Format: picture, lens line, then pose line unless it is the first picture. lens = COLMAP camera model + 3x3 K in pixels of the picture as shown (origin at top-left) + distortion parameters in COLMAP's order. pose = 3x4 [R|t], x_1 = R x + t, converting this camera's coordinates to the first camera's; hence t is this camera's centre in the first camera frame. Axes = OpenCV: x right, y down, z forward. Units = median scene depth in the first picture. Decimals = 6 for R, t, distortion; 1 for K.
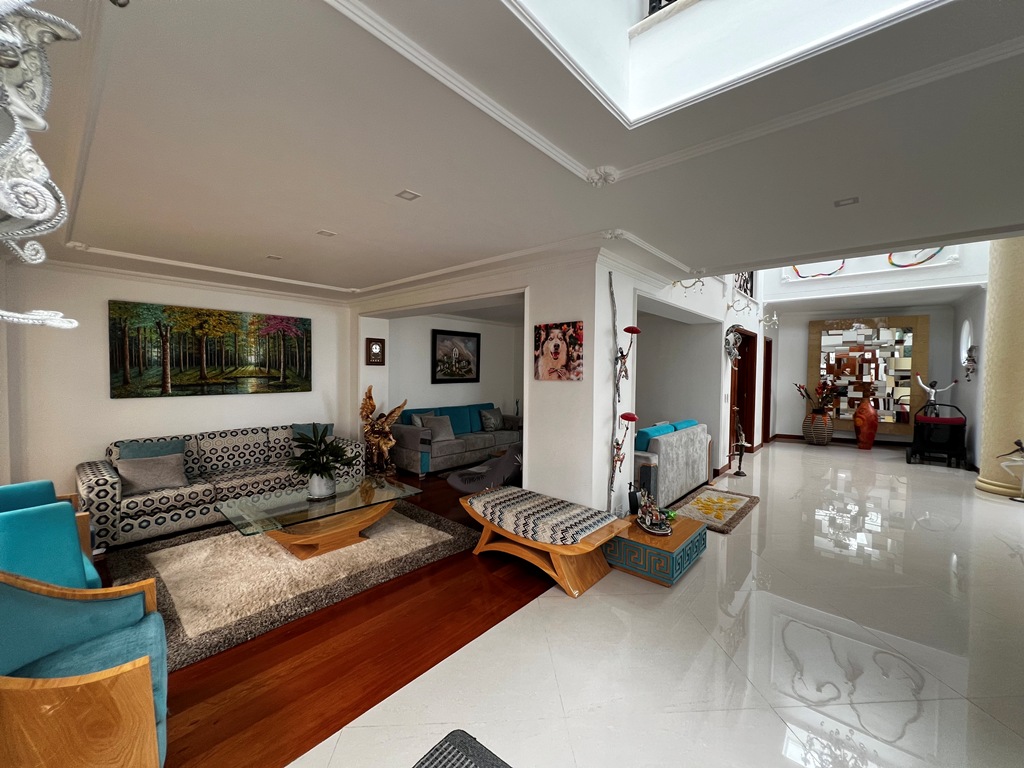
lens RADIAL K [[410.8, 0, 512.1], [0, 410.8, 381.5], [0, 0, 1]] dist [-0.000091, -0.000311]
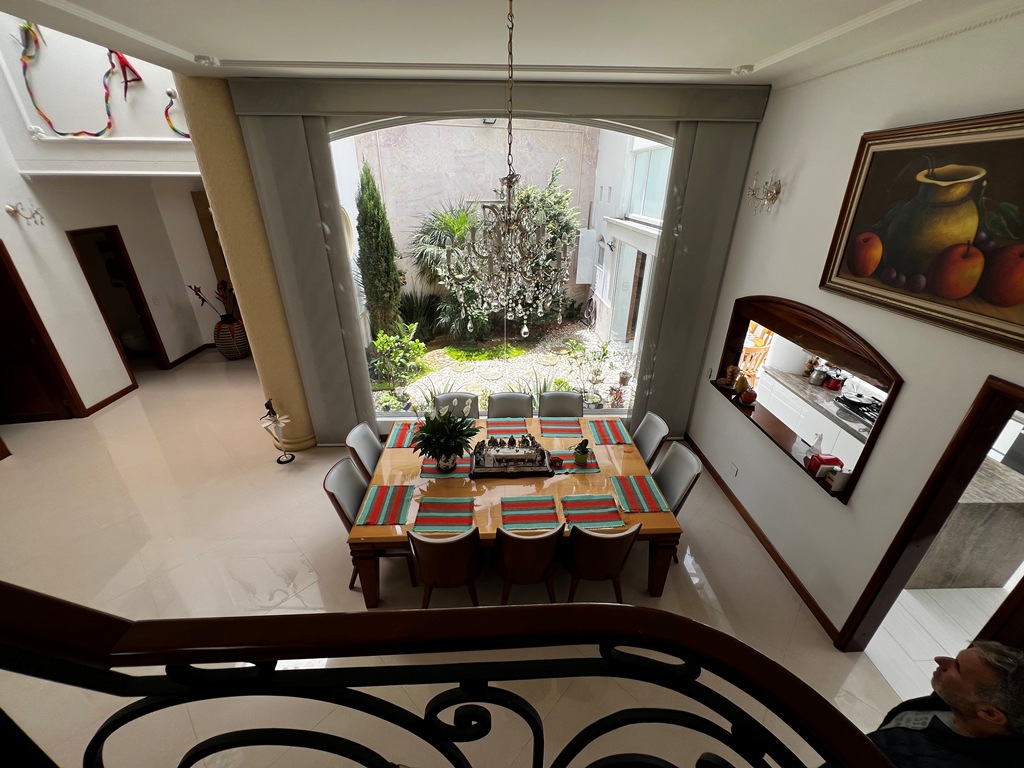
lens RADIAL K [[410.8, 0, 512.1], [0, 410.8, 381.5], [0, 0, 1]] dist [-0.000091, -0.000311]
pose [[0.734407, -0.297585, 0.609991, 0.782711], [0.015323, 0.905793, 0.423444, -0.185129], [-0.678536, -0.301633, 0.669781, 0.051005]]
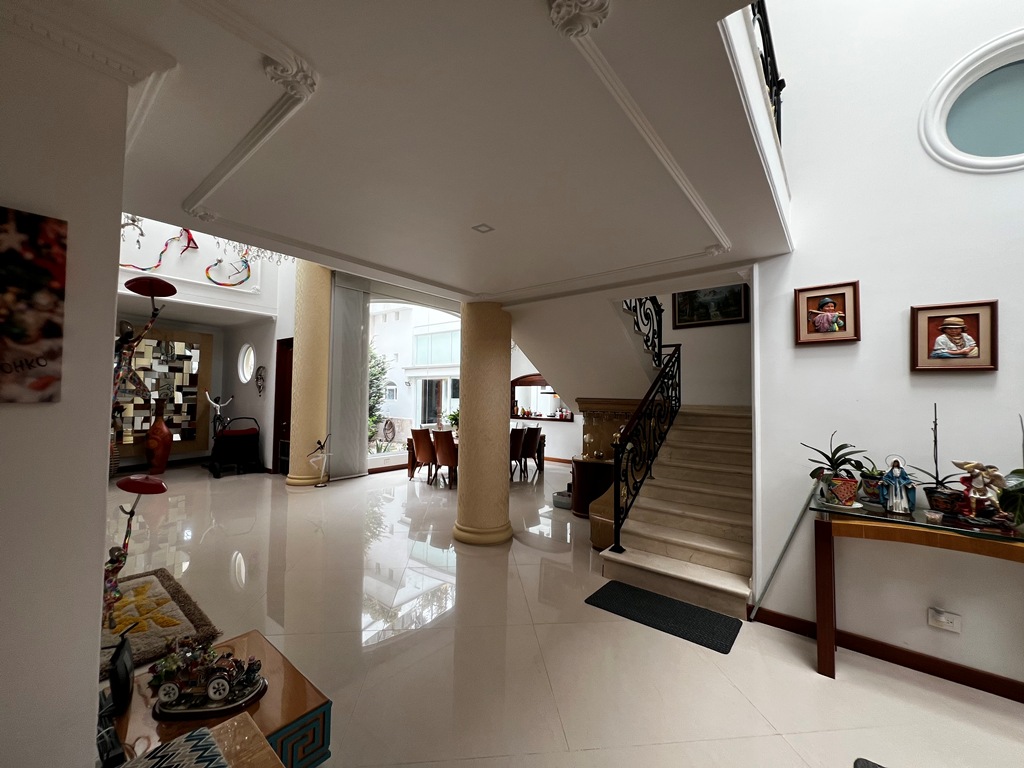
lens RADIAL K [[410.8, 0, 512.1], [0, 410.8, 381.5], [0, 0, 1]] dist [-0.000091, -0.000311]
pose [[-0.034842, 0.026309, 0.999046, -0.078098], [0.013797, 0.999571, -0.025841, -0.002727], [-0.999298, 0.012884, -0.035190, 0.303401]]
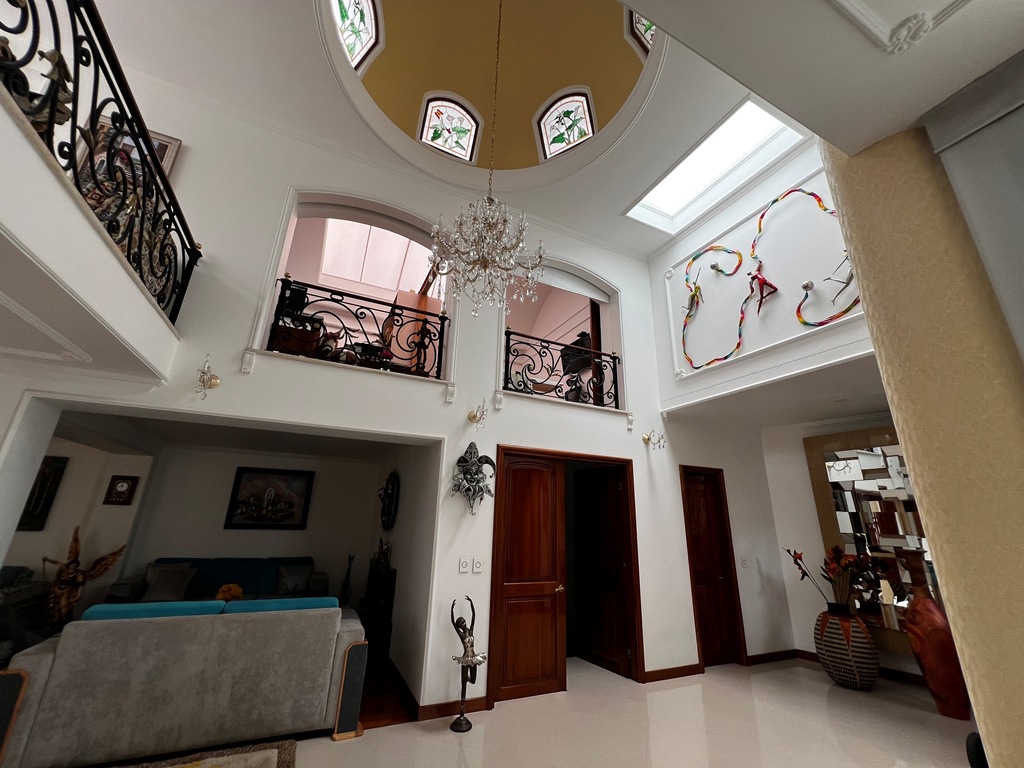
lens RADIAL K [[410.8, 0, 512.1], [0, 410.8, 381.5], [0, 0, 1]] dist [-0.000091, -0.000311]
pose [[0.916756, -0.112299, -0.383338, 0.748044], [-0.030997, 0.936774, -0.348559, -0.002681], [0.398244, 0.331426, 0.855312, 0.375763]]
